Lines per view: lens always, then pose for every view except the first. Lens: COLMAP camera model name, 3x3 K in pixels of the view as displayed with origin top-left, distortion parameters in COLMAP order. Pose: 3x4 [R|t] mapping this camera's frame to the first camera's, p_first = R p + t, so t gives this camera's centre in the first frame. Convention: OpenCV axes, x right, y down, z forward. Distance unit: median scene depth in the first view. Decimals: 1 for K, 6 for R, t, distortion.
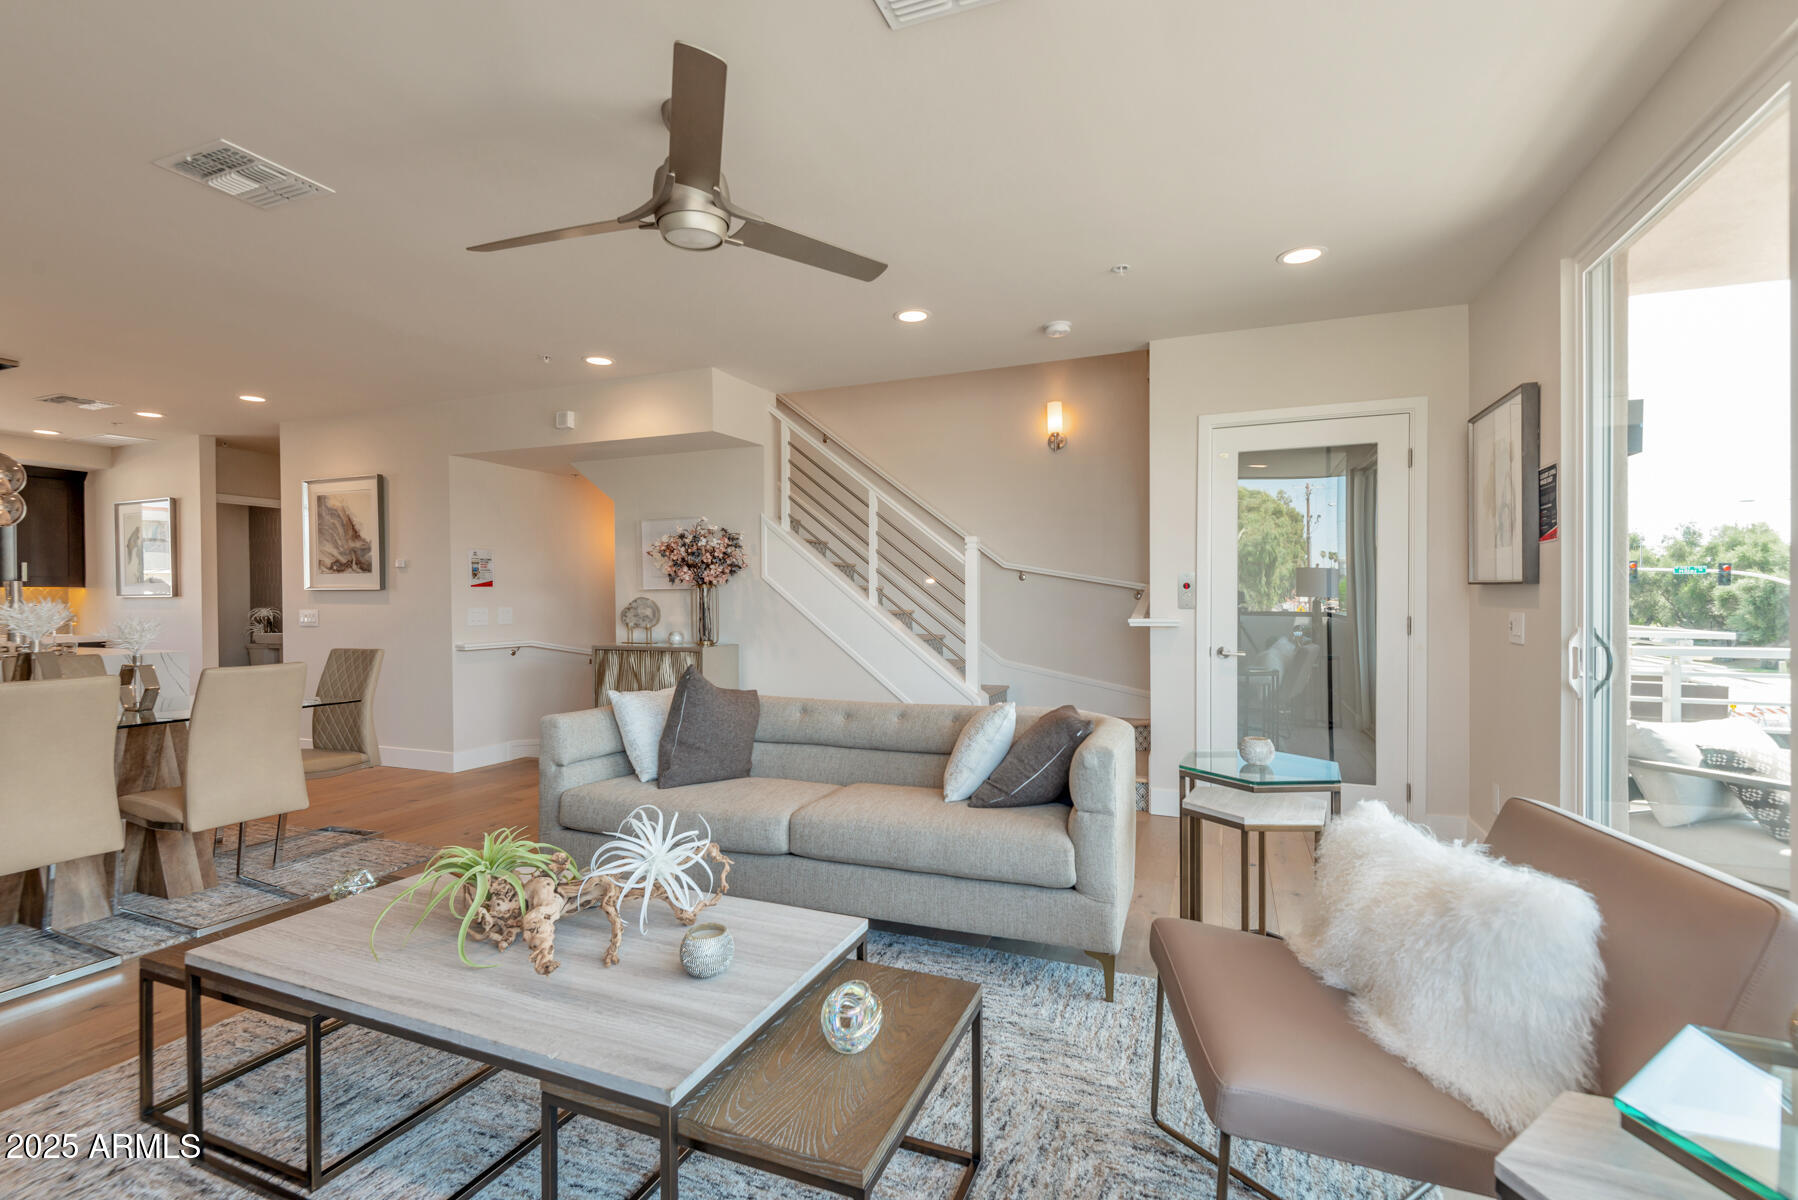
lens RADIAL K [[824.6, 0, 890.8], [0, 824.6, 586.1], [0, 0, 1]] dist [0.039355, -0.028188]
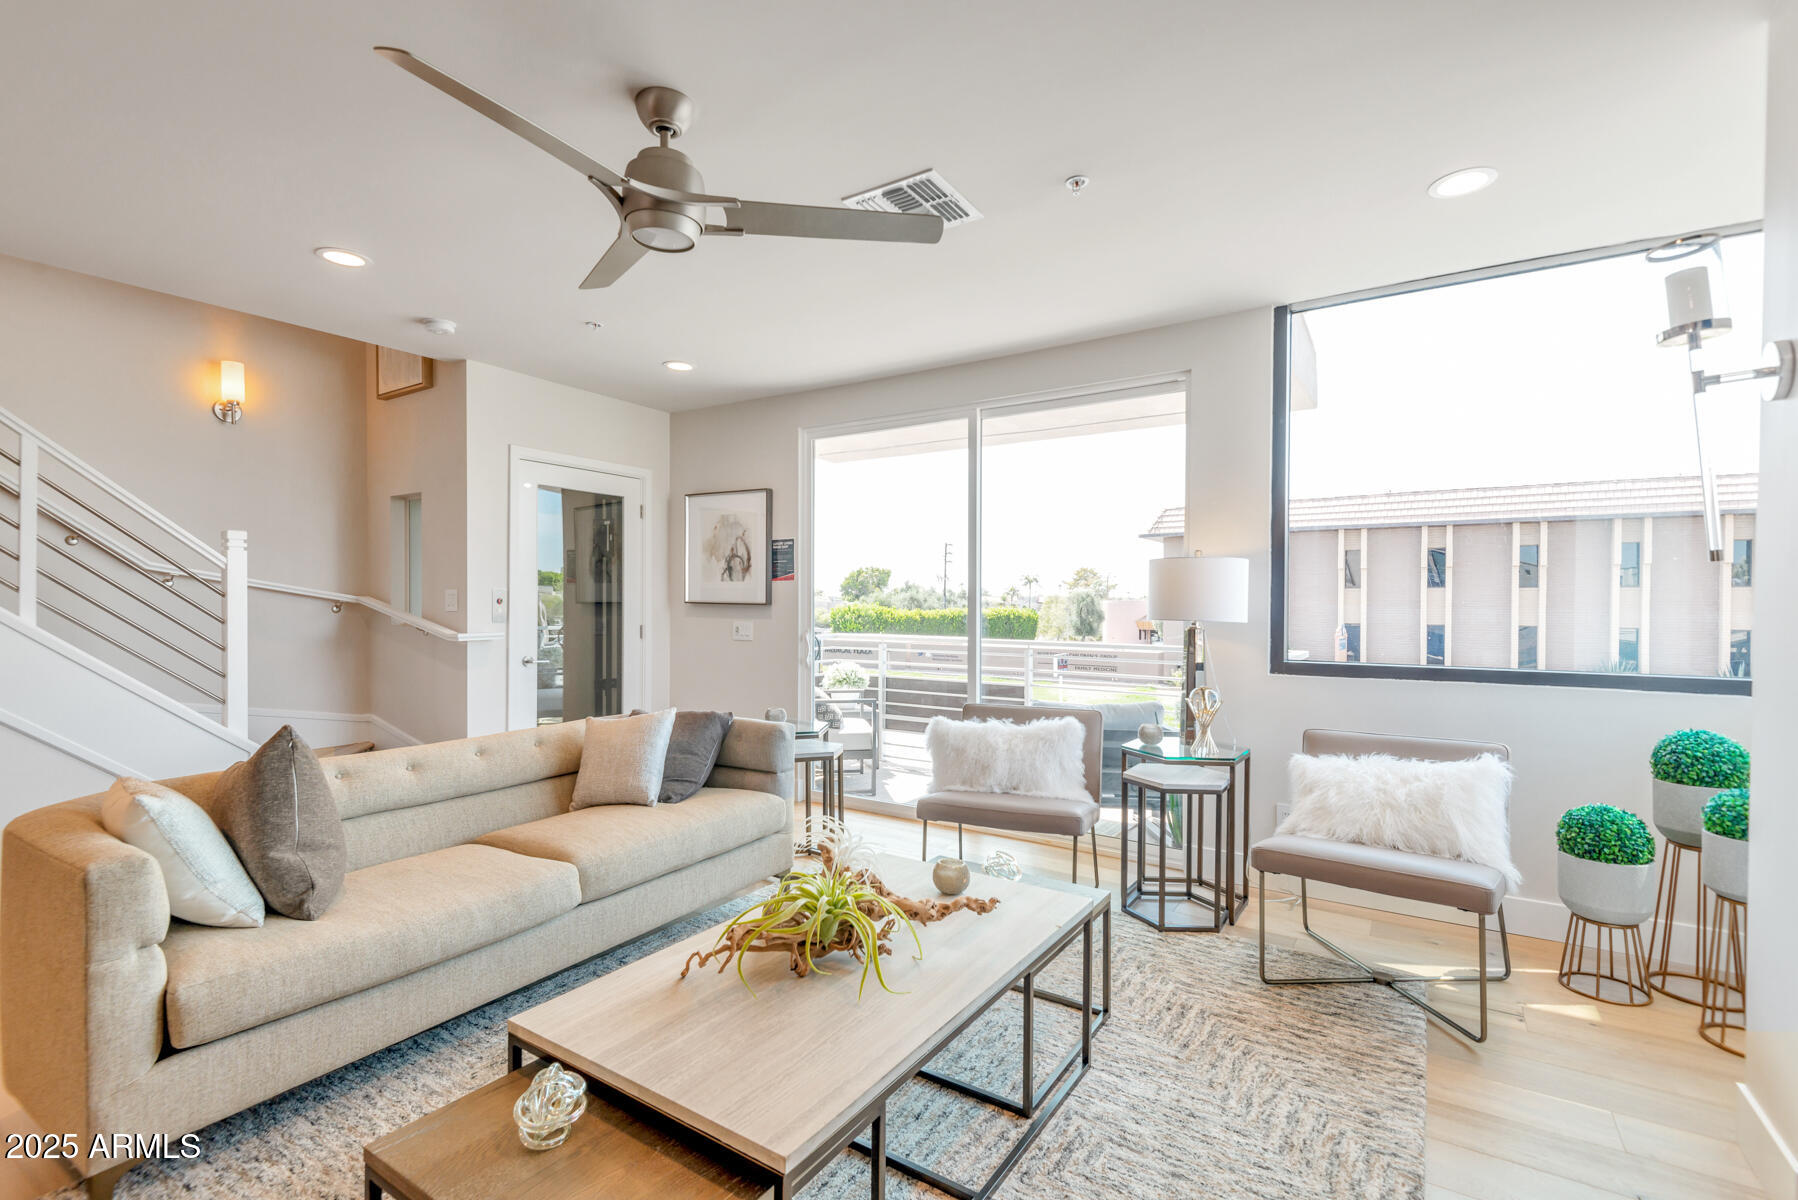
lens RADIAL K [[824.6, 0, 890.8], [0, 824.6, 586.1], [0, 0, 1]] dist [0.039355, -0.028188]
pose [[0.165447, 0.021622, 0.985982, -1.174043], [-0.020750, 0.999615, -0.018439, -0.020239], [-0.986000, -0.017408, 0.165831, 0.621069]]
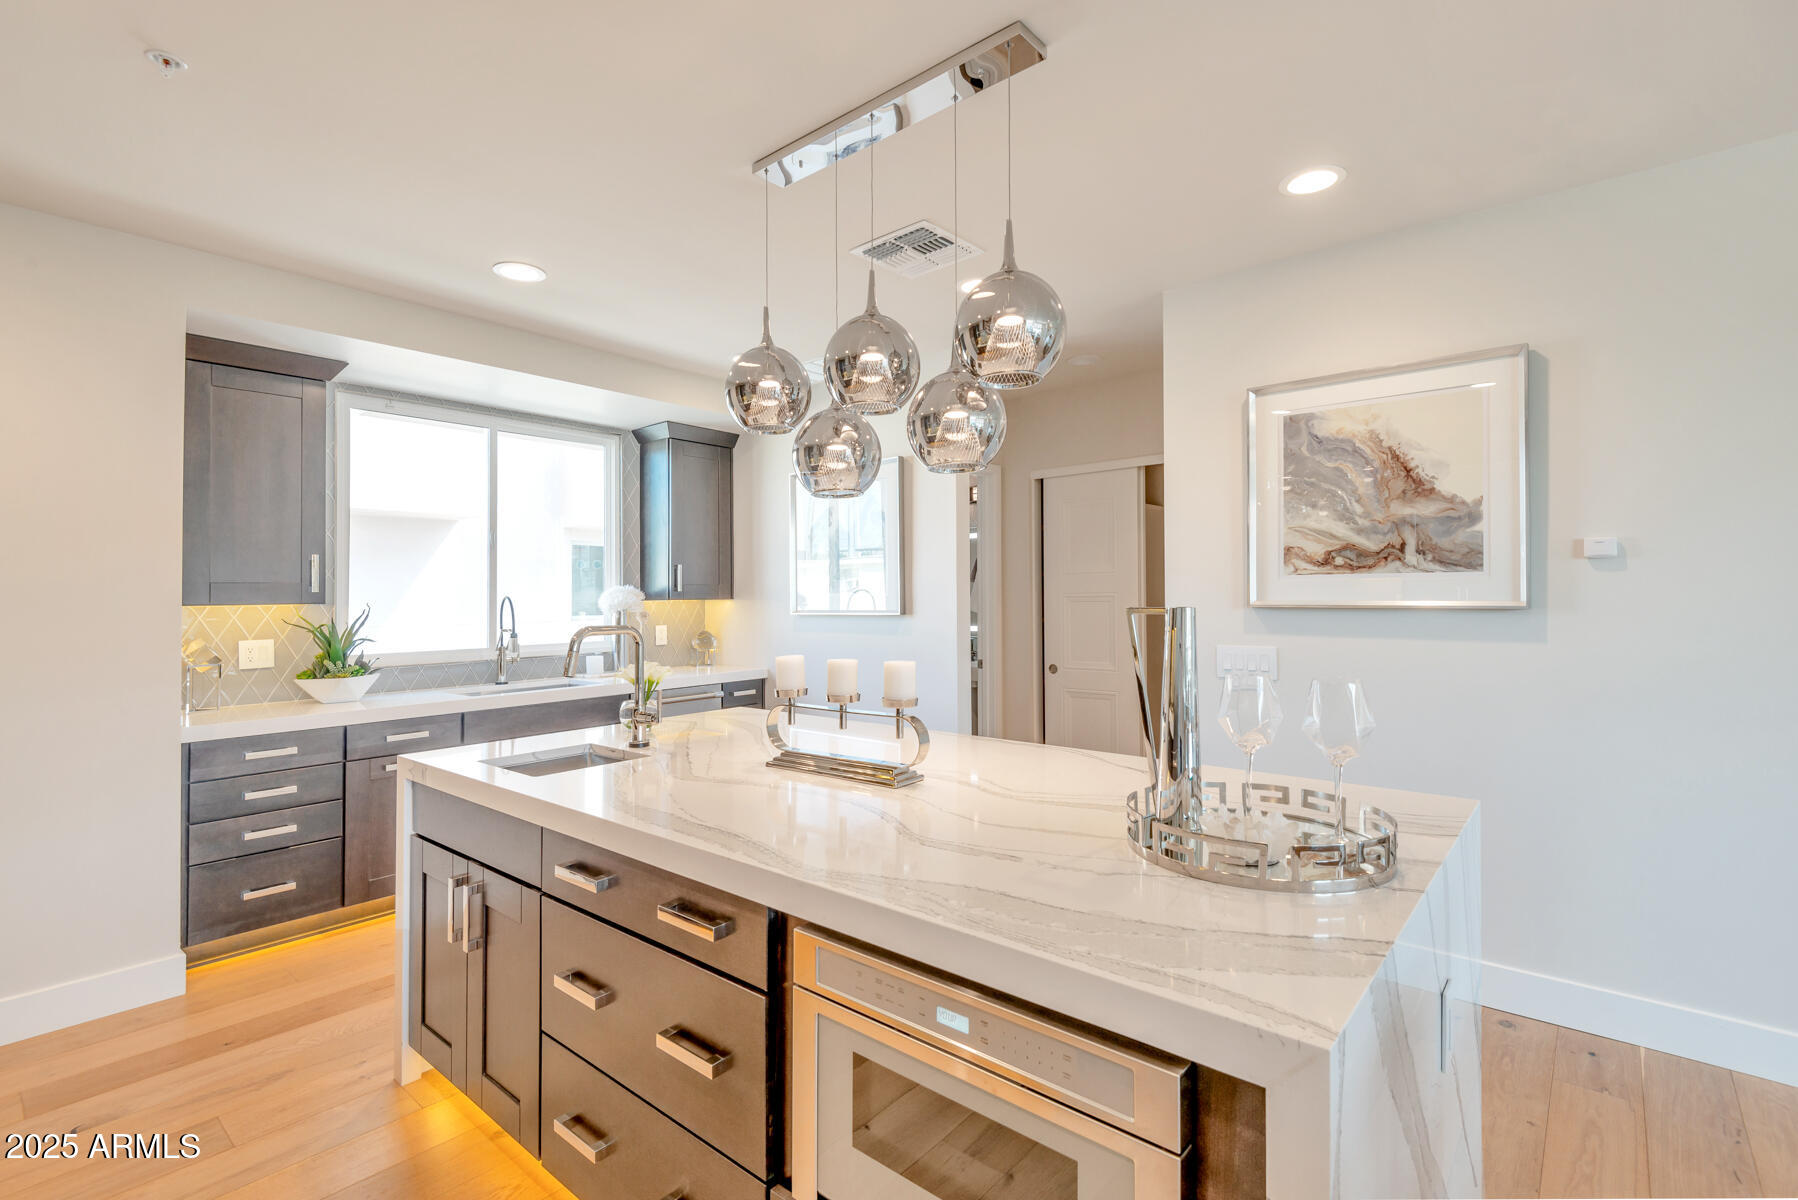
lens RADIAL K [[824.6, 0, 890.8], [0, 824.6, 586.1], [0, 0, 1]] dist [0.039355, -0.028188]
pose [[0.954215, -0.009475, -0.298972, -0.678075], [0.009169, 0.999955, -0.002425, -0.007427], [0.298982, -0.000428, 0.954259, 0.402893]]
